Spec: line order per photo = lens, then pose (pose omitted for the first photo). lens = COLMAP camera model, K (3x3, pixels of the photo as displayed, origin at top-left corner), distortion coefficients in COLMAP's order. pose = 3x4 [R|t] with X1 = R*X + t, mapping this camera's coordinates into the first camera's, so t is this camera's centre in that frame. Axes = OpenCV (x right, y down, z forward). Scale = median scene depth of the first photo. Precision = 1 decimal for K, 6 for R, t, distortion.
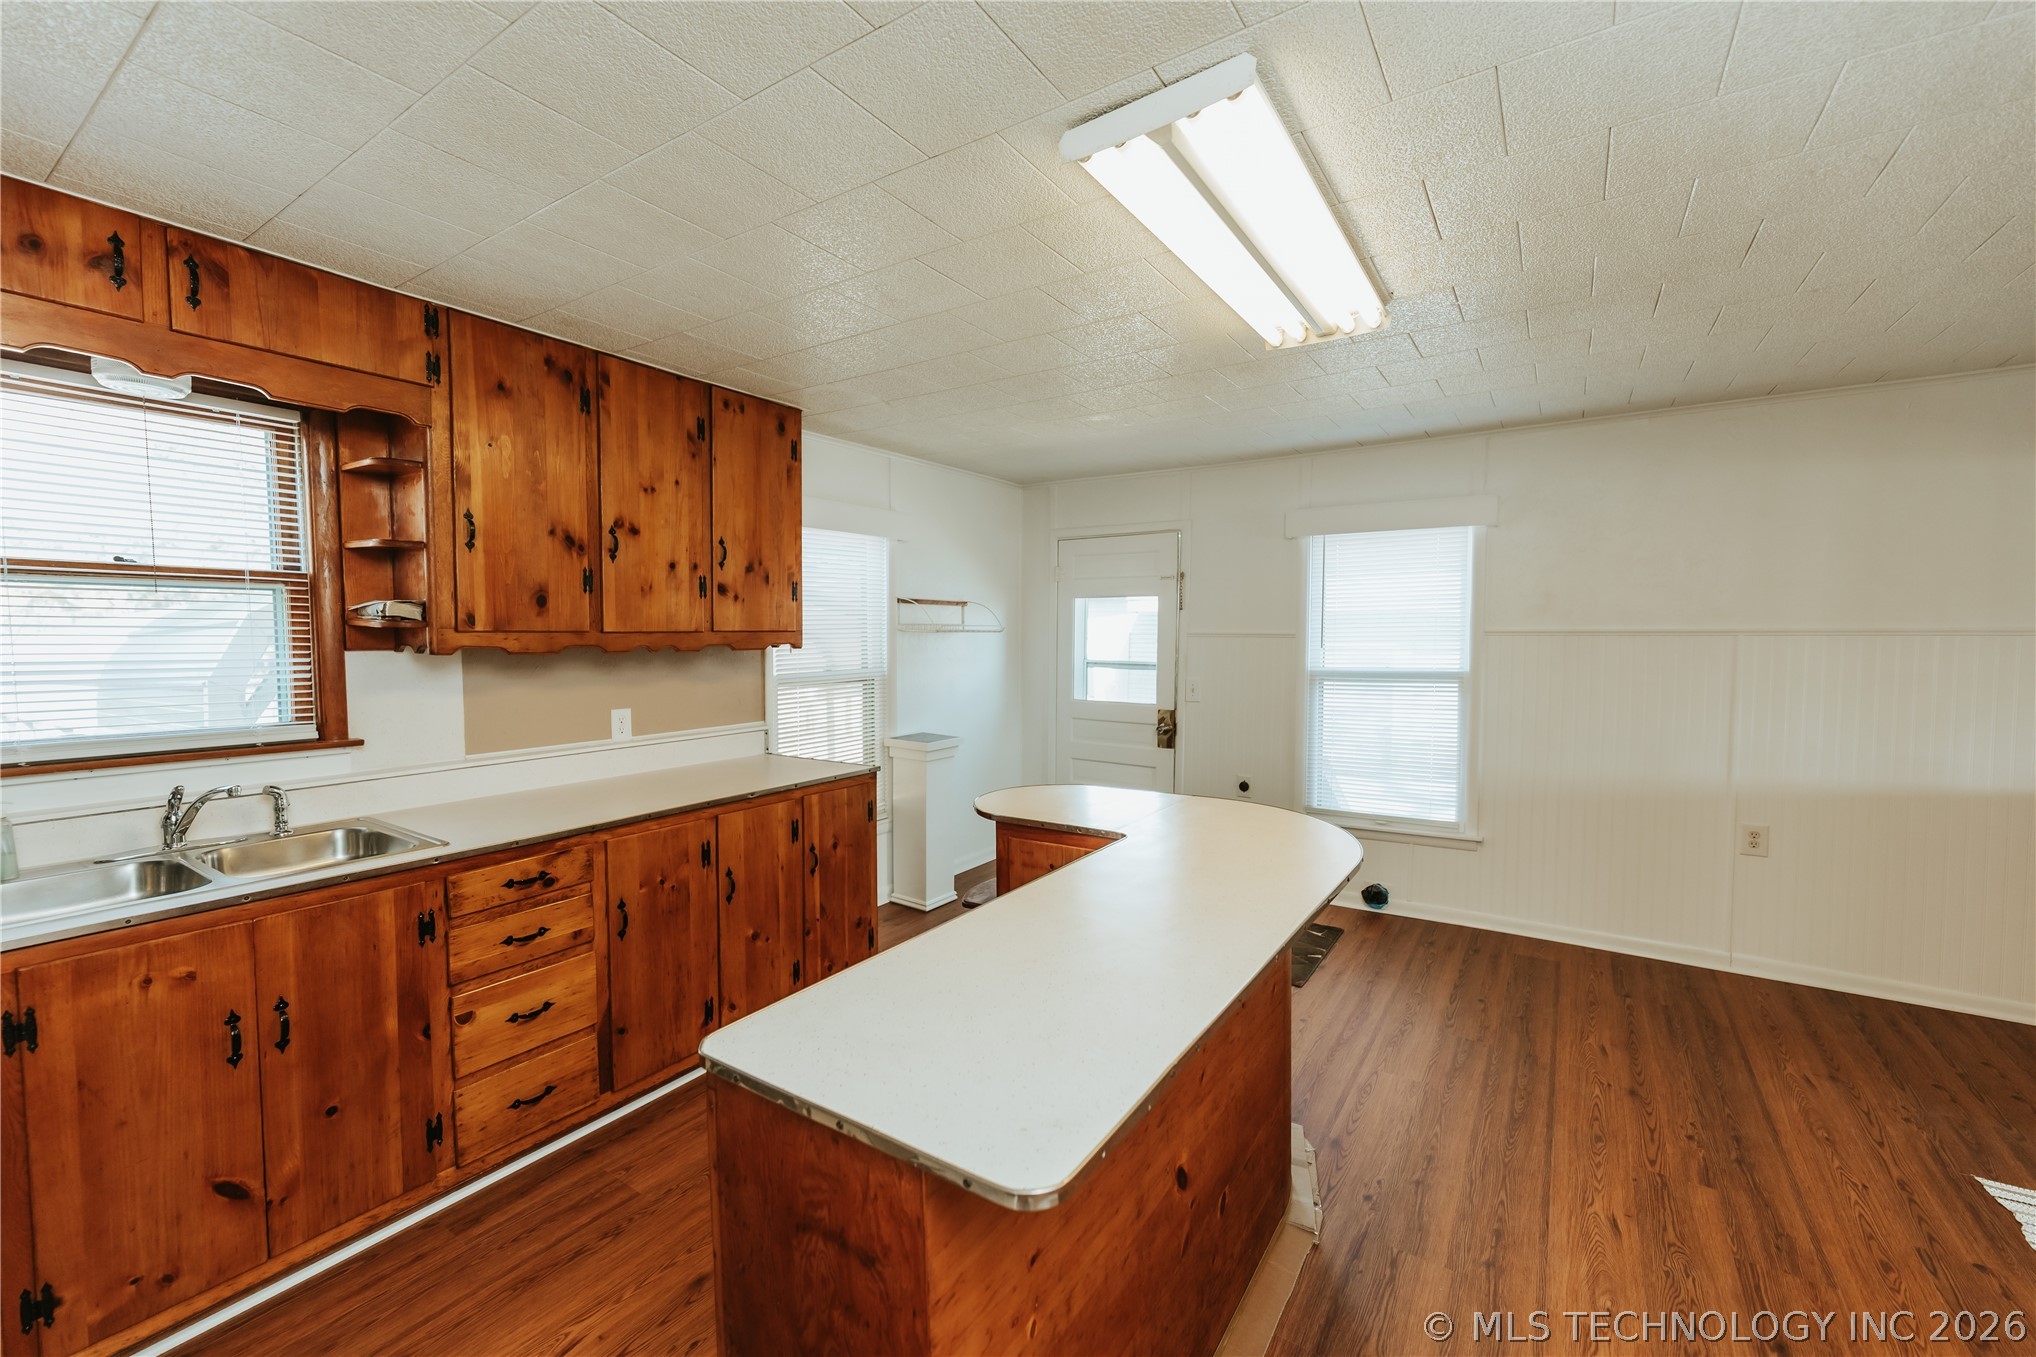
lens RADIAL K [[817.4, 0, 1016.2], [0, 817.4, 674.9], [0, 0, 1]] dist [-0.000233, 0.000112]
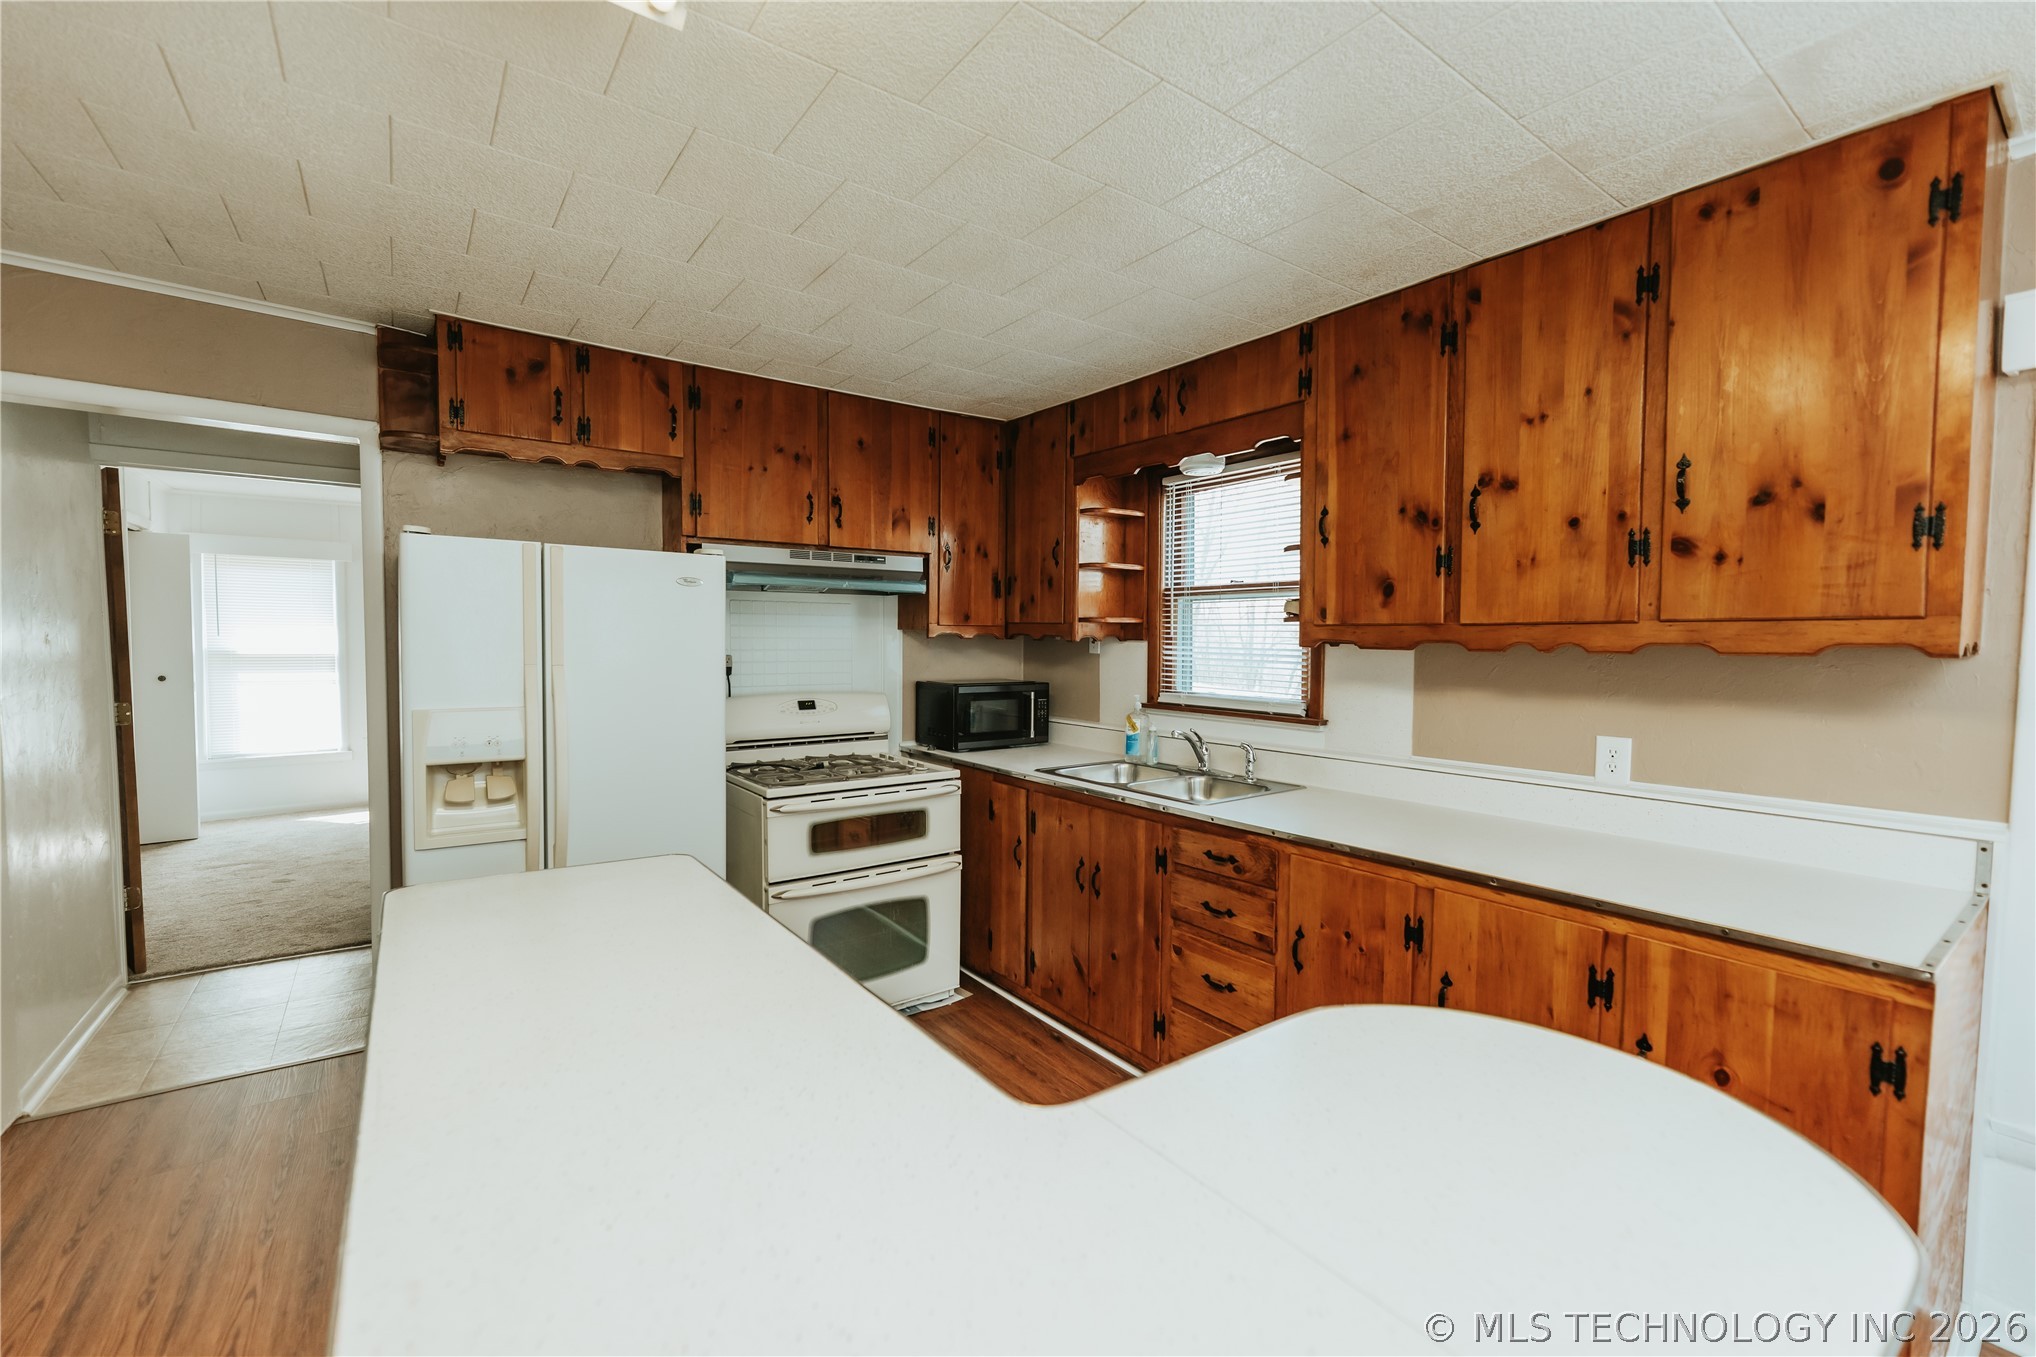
lens RADIAL K [[835.3, 0, 1005.7], [0, 835.3, 676.0], [0, 0, 1]] dist [-0.001733, -0.000204]
pose [[-0.345539, 0.037807, -0.937643, 0.399989], [-0.056172, 0.996563, 0.060883, -0.027118], [0.936722, 0.073707, -0.342227, 0.867041]]
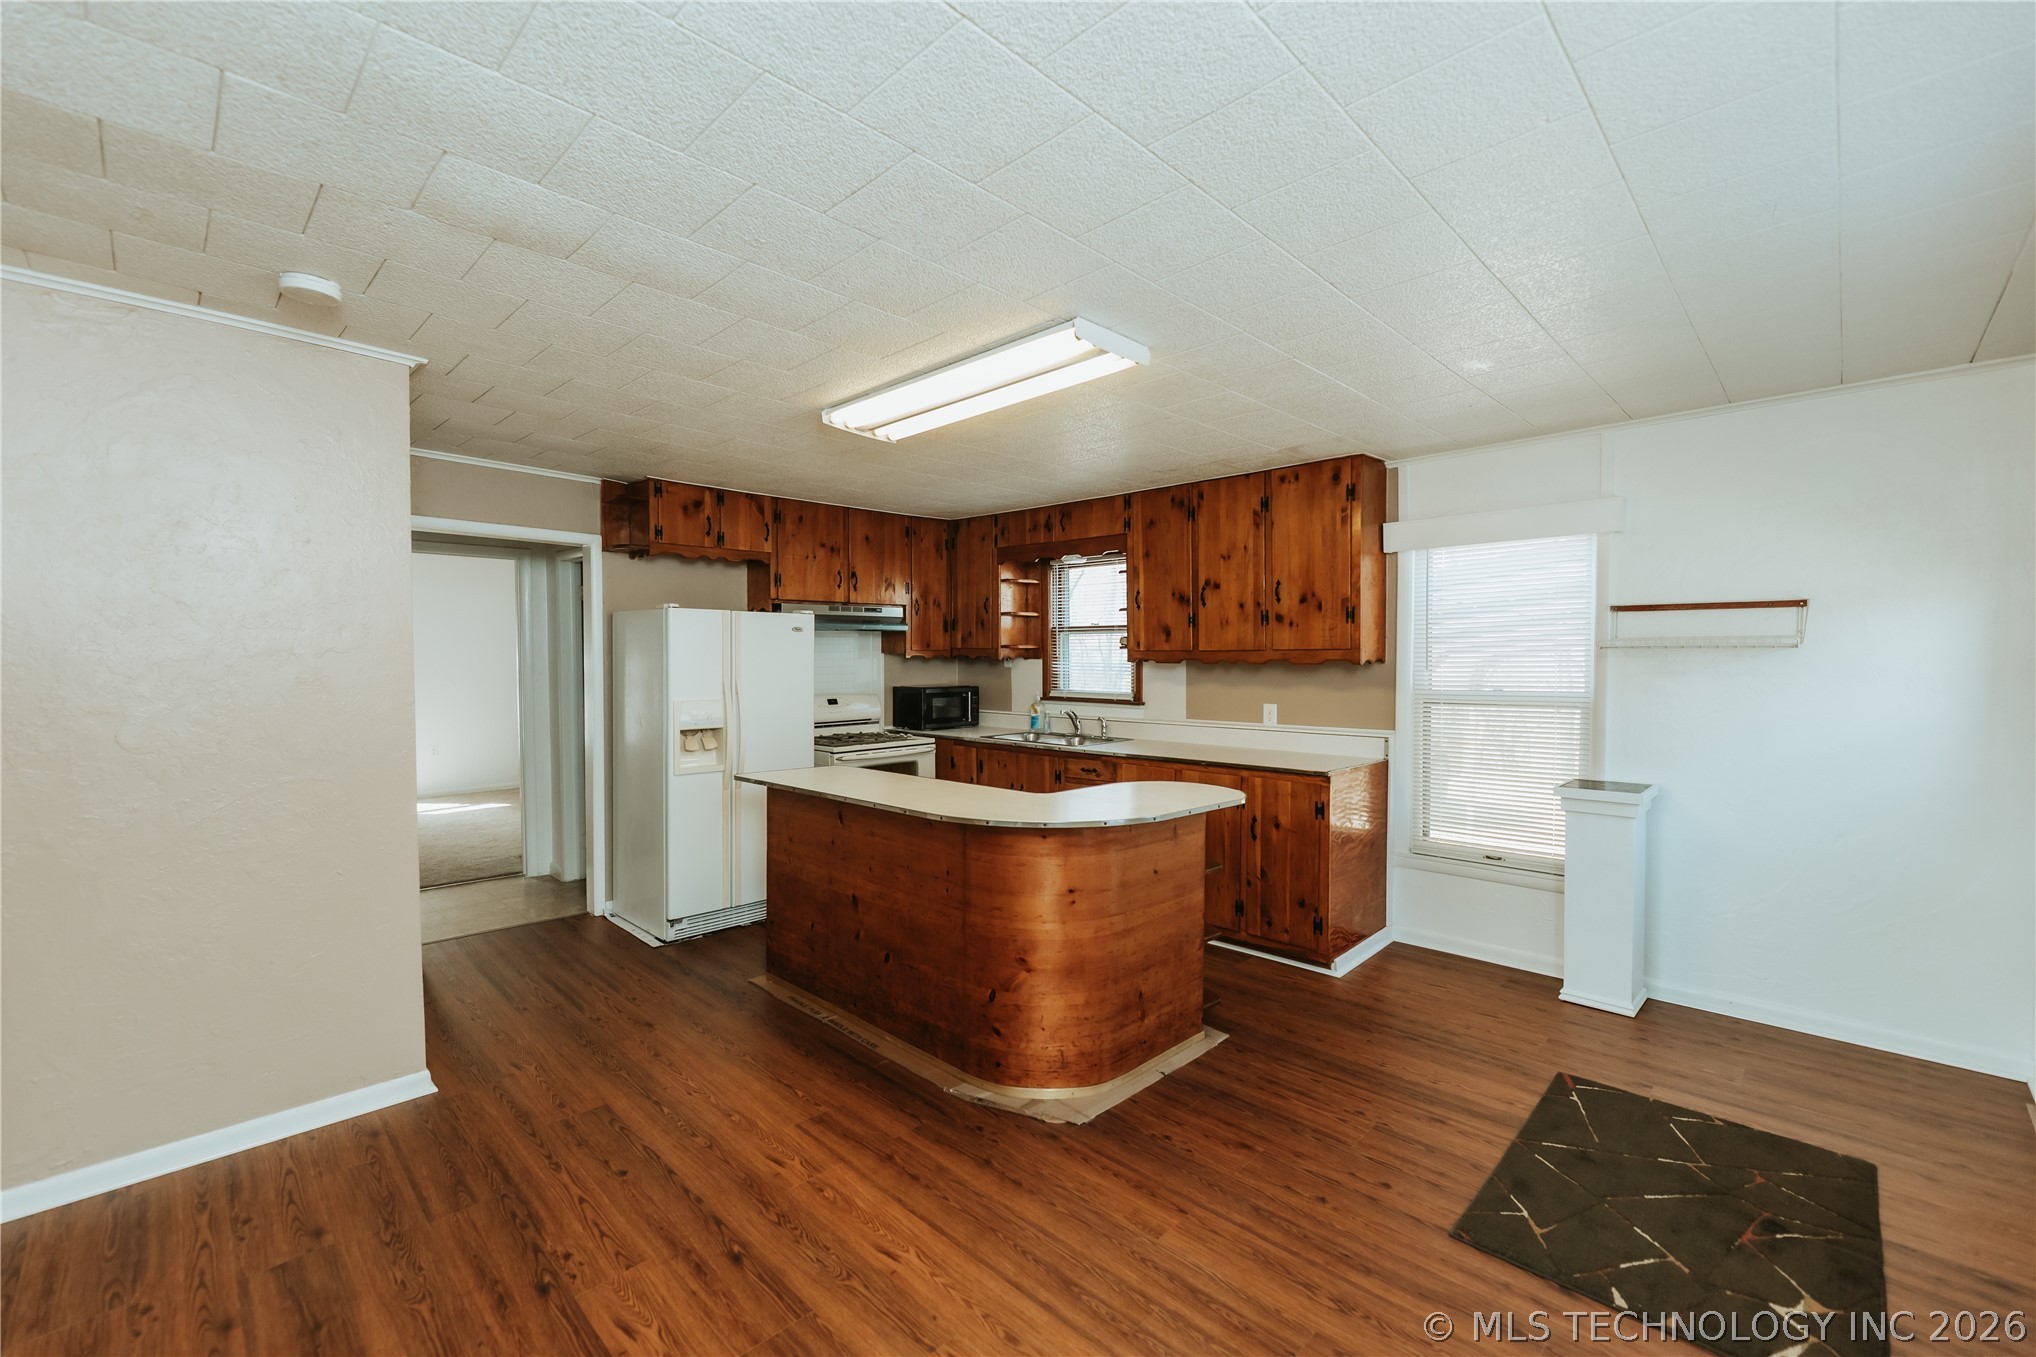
lens RADIAL K [[848.0, 0, 1012.7], [0, 848.0, 671.9], [0, 0, 1]] dist [-0.001150, -0.000199]
pose [[-0.179782, 0.019829, -0.983507, 1.226537], [-0.049857, 0.998328, 0.029242, -0.041400], [0.982442, 0.054292, -0.178492, 0.936720]]
